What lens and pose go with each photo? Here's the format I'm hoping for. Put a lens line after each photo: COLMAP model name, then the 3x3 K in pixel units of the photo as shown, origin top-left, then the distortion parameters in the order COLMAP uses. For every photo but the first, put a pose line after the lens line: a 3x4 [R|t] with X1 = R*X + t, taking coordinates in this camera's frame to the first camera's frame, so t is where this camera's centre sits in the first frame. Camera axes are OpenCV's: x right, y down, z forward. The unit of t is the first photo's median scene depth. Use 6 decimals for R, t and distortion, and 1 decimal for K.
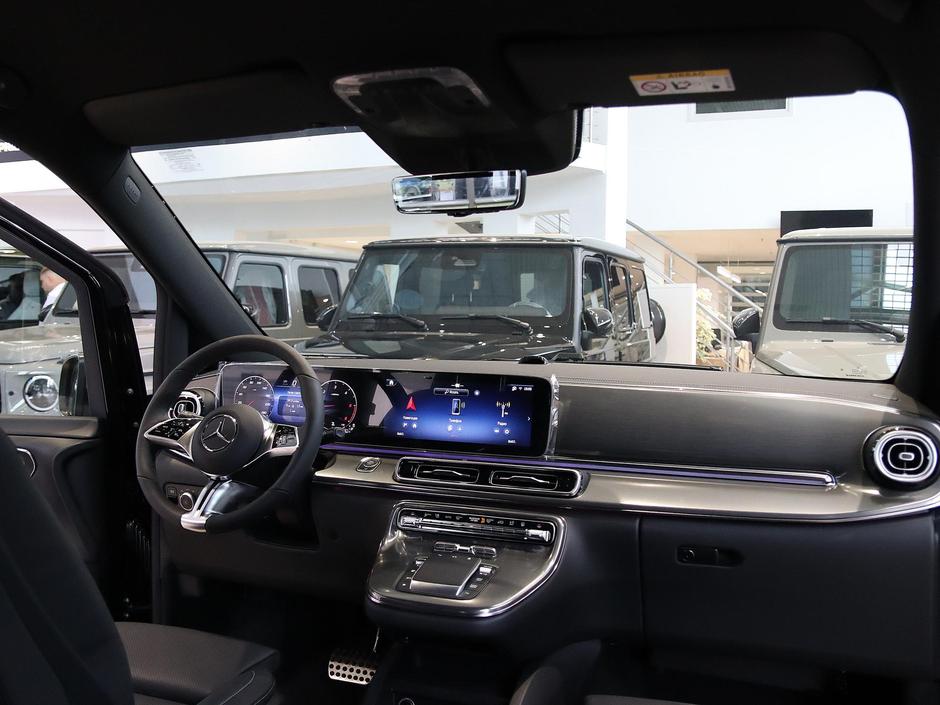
lens RADIAL K [[870.9, 0, 468.5], [0, 870.9, 354.2], [0, 0, 1]] dist [-0.054637, 0.000000]
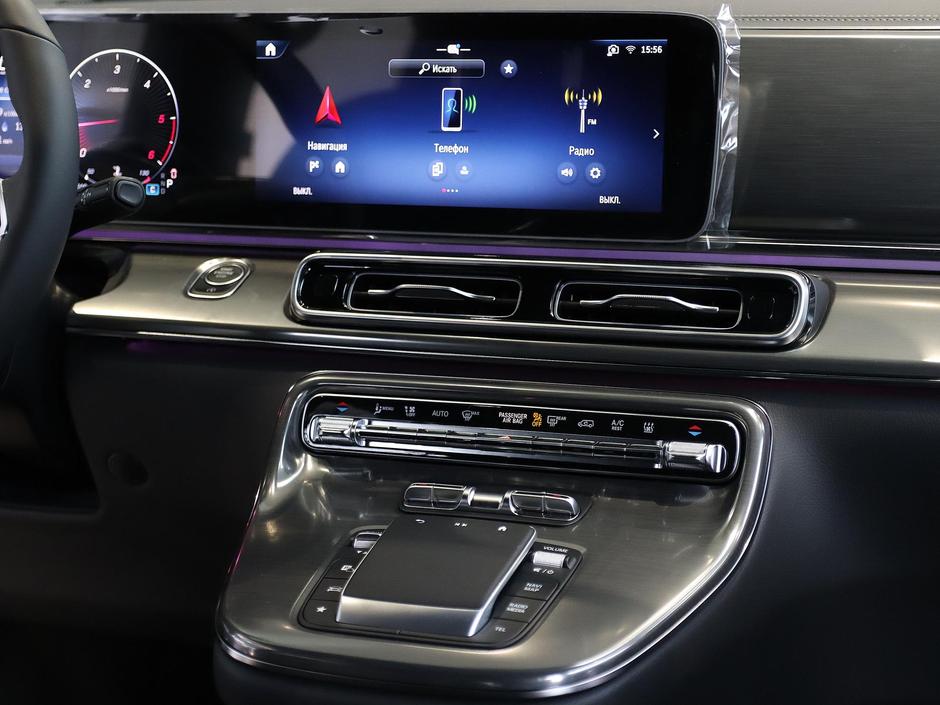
lens RADIAL K [[1956.6, 0, 476.1], [0, 1956.6, 352.6], [0, 0, 1]] dist [0.082333, 0.000000]
pose [[0.999323, -0.034922, -0.011555, 0.001642], [0.036335, 0.986079, 0.162258, 0.029381], [0.005728, -0.162568, 0.986681, 0.192275]]
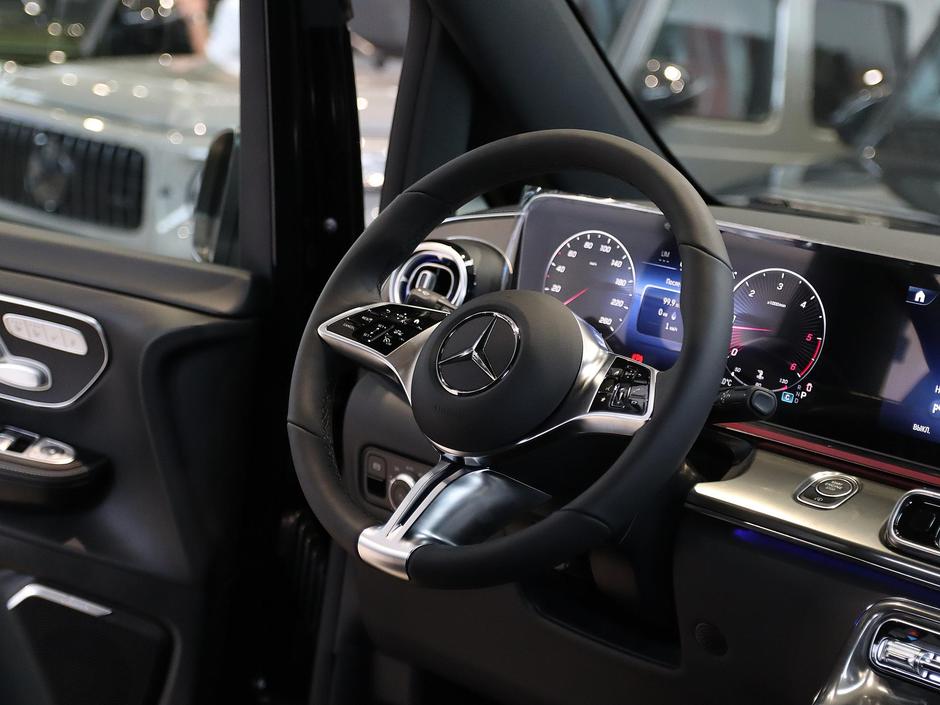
lens RADIAL K [[1956.6, 0, 475.8], [0, 1956.6, 347.1], [0, 0, 1]] dist [0.082333, 0.000000]
pose [[0.928560, 0.162009, -0.333961, 0.027040], [-0.136159, 0.985670, 0.099581, -0.006365], [0.345308, -0.046995, 0.937312, 0.104622]]
